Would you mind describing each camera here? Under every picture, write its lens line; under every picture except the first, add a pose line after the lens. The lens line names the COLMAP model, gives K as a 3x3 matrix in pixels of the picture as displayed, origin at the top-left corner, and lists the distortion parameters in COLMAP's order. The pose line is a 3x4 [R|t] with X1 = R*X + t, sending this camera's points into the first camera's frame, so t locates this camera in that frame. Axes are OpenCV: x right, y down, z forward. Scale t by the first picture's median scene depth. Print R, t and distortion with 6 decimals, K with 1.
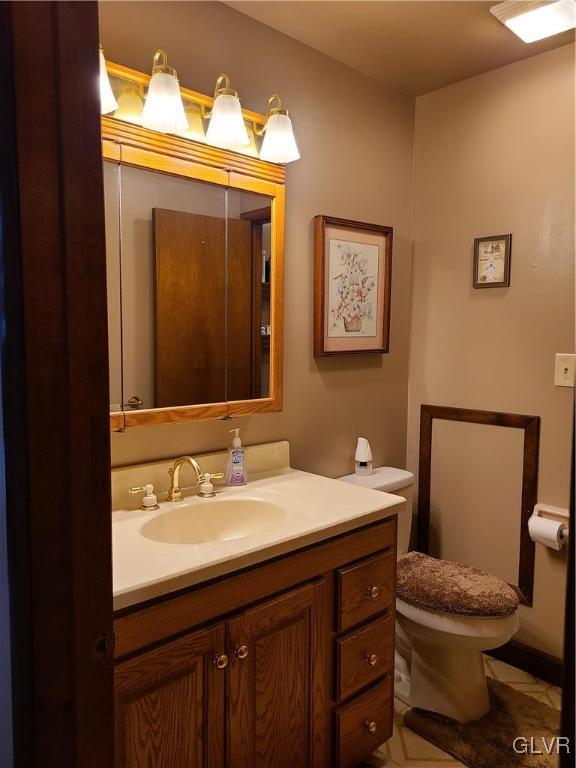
lens RADIAL K [[580.5, 0, 285.7], [0, 580.5, 370.2], [0, 0, 1]] dist [0.061242, -0.041154]
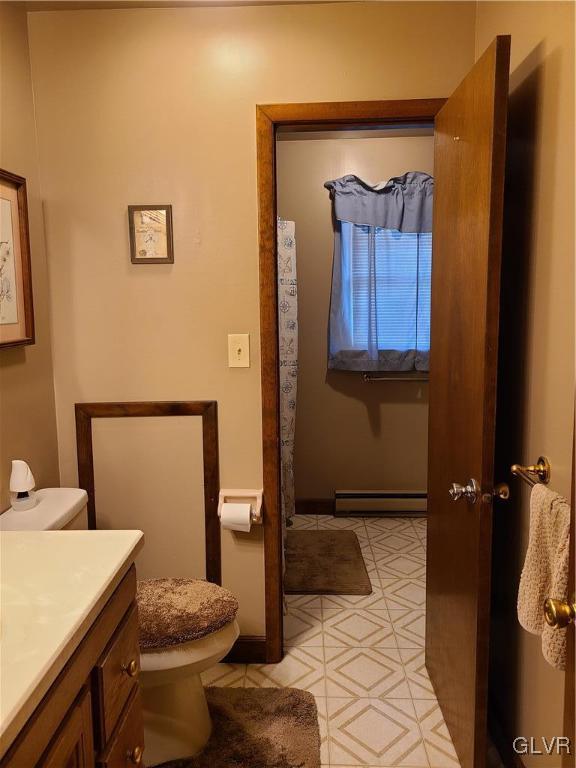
lens RADIAL K [[580.5, 0, 285.7], [0, 580.5, 370.2], [0, 0, 1]] dist [0.061242, -0.041154]
pose [[0.711298, -0.097464, 0.696100, -0.140183], [0.067747, 0.995235, 0.070121, -0.028990], [-0.699618, -0.002718, 0.714512, 0.227796]]
